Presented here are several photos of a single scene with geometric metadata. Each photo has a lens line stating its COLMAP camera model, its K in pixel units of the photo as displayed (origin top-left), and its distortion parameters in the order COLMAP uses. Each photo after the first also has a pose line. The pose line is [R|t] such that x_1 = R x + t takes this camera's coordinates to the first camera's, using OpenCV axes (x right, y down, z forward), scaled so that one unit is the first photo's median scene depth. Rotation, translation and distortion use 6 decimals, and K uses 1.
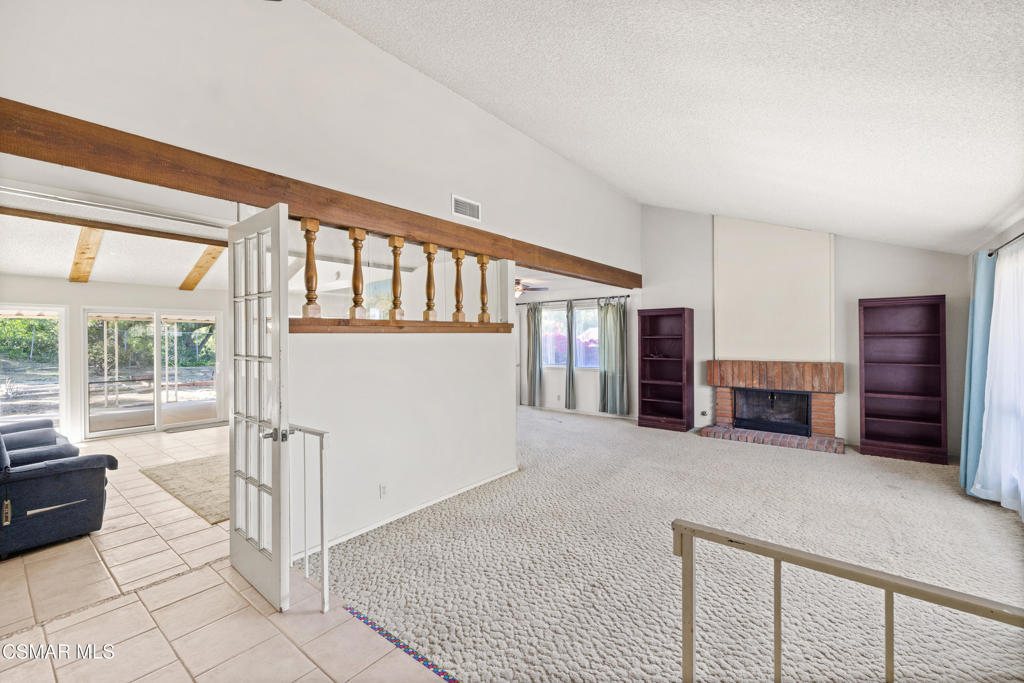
lens RADIAL K [[433.8, 0, 515.8], [0, 433.8, 340.0], [0, 0, 1]] dist [-0.000434, 0.000351]
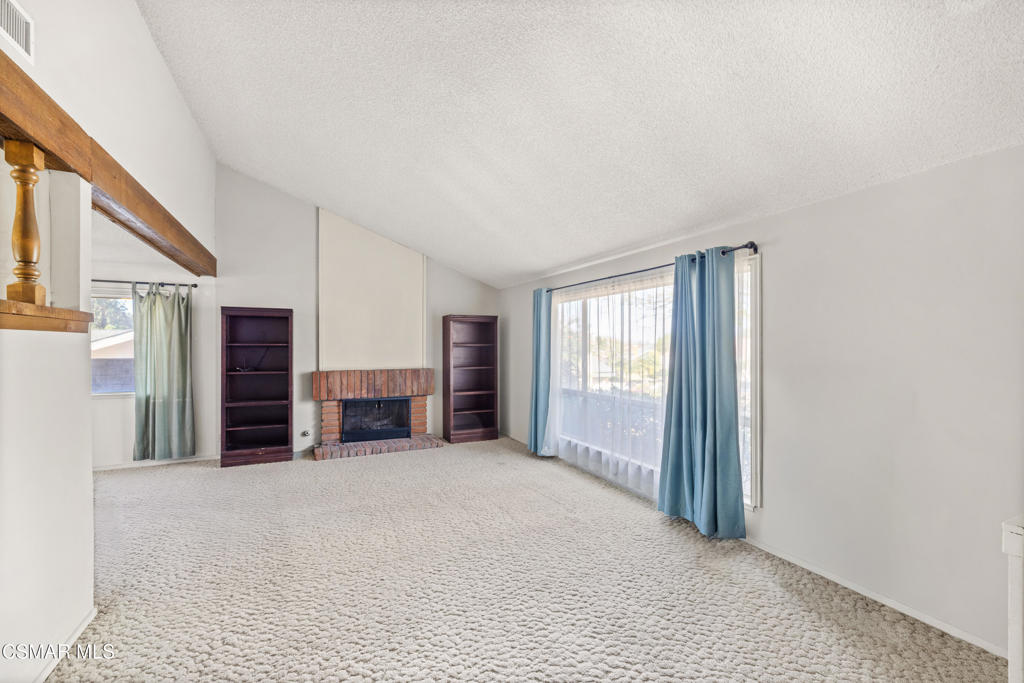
lens RADIAL K [[433.8, 0, 515.8], [0, 433.8, 340.0], [0, 0, 1]] dist [-0.000434, 0.000351]
pose [[0.426817, 0.019743, 0.904122, -0.181261], [-0.000486, 0.999767, -0.021601, 0.001831], [-0.904338, 0.008780, 0.426727, 0.272767]]
